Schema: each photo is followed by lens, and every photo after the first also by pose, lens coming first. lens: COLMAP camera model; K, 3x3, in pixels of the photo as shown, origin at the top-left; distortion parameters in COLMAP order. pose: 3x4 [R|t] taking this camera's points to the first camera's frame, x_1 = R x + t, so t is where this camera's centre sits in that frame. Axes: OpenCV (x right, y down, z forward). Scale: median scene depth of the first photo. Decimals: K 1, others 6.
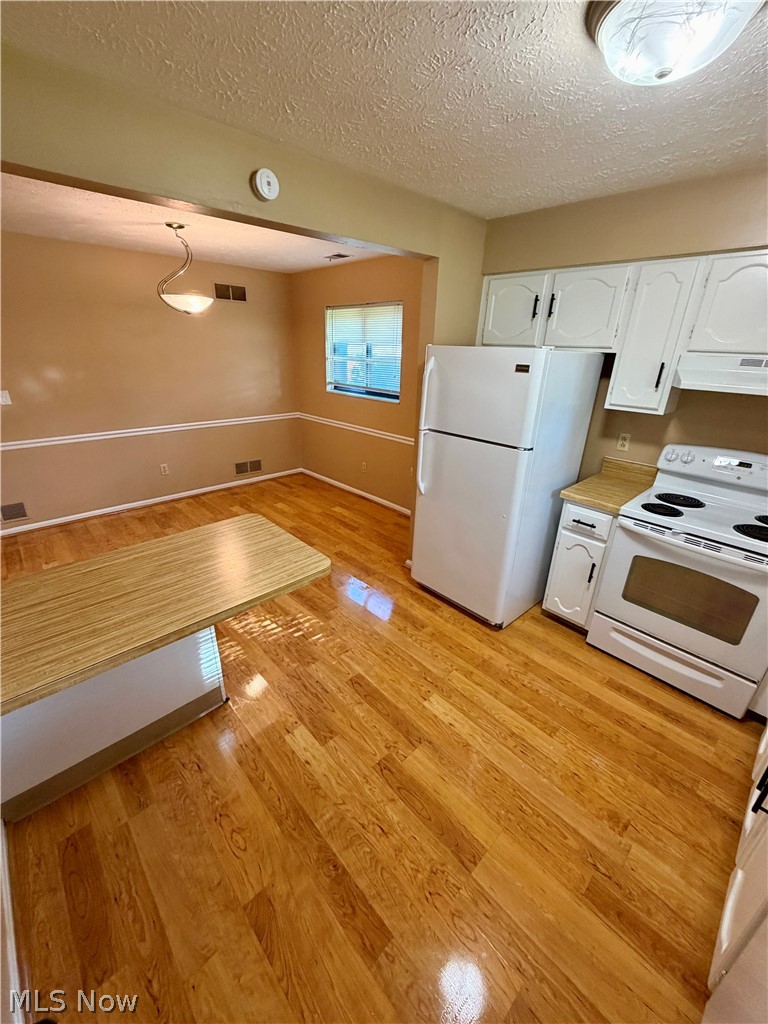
lens RADIAL K [[407.2, 0, 383.6], [0, 407.2, 508.4], [0, 0, 1]] dist [-0.000045, -0.000267]
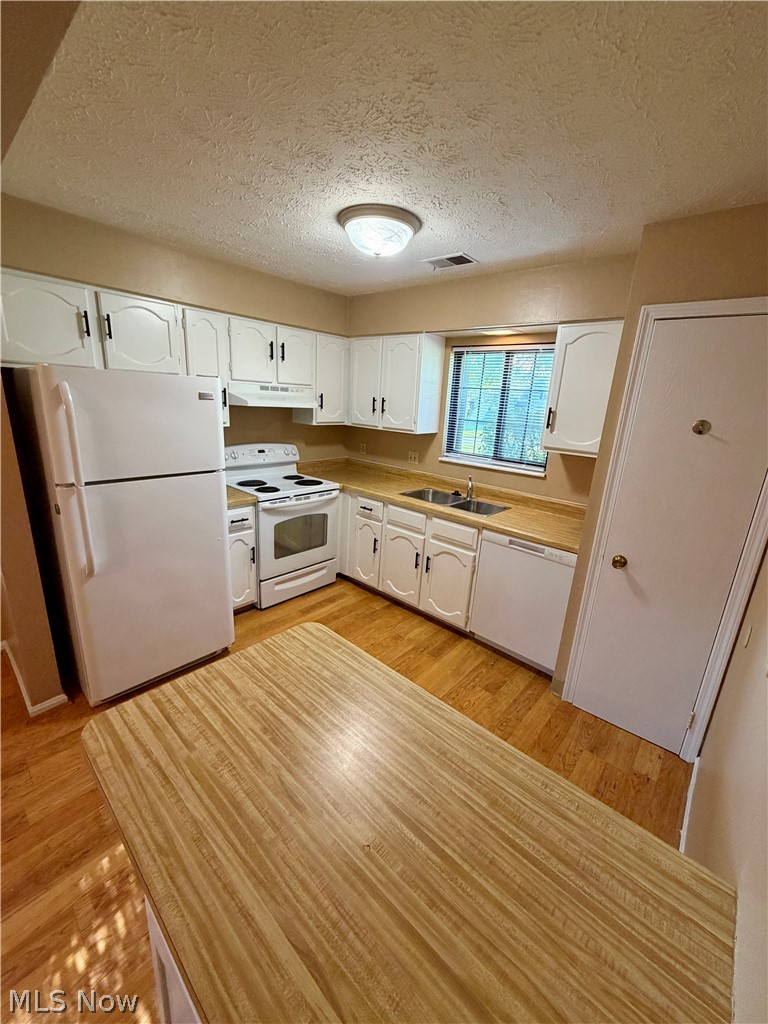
lens RADIAL K [[407.2, 0, 383.6], [0, 407.2, 508.4], [0, 0, 1]] dist [-0.000045, -0.000267]
pose [[-0.083963, -0.295965, 0.951501, -0.652400], [0.319252, 0.896550, 0.307044, -0.220374], [-0.943943, 0.329549, 0.019211, 0.545053]]
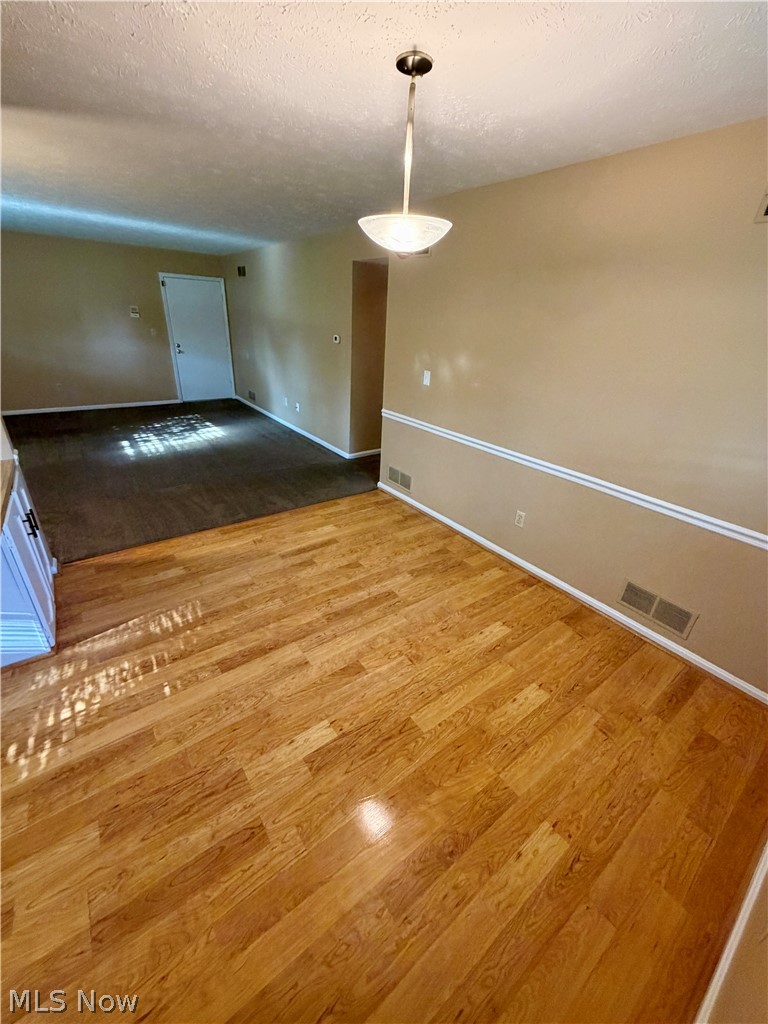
lens RADIAL K [[407.2, 0, 383.6], [0, 407.2, 508.4], [0, 0, 1]] dist [-0.000045, -0.000267]
pose [[-0.118129, 0.400426, -0.908683, 0.161598], [-0.417867, 0.810076, 0.411296, -0.540327], [0.900796, 0.428294, 0.071632, 1.383583]]
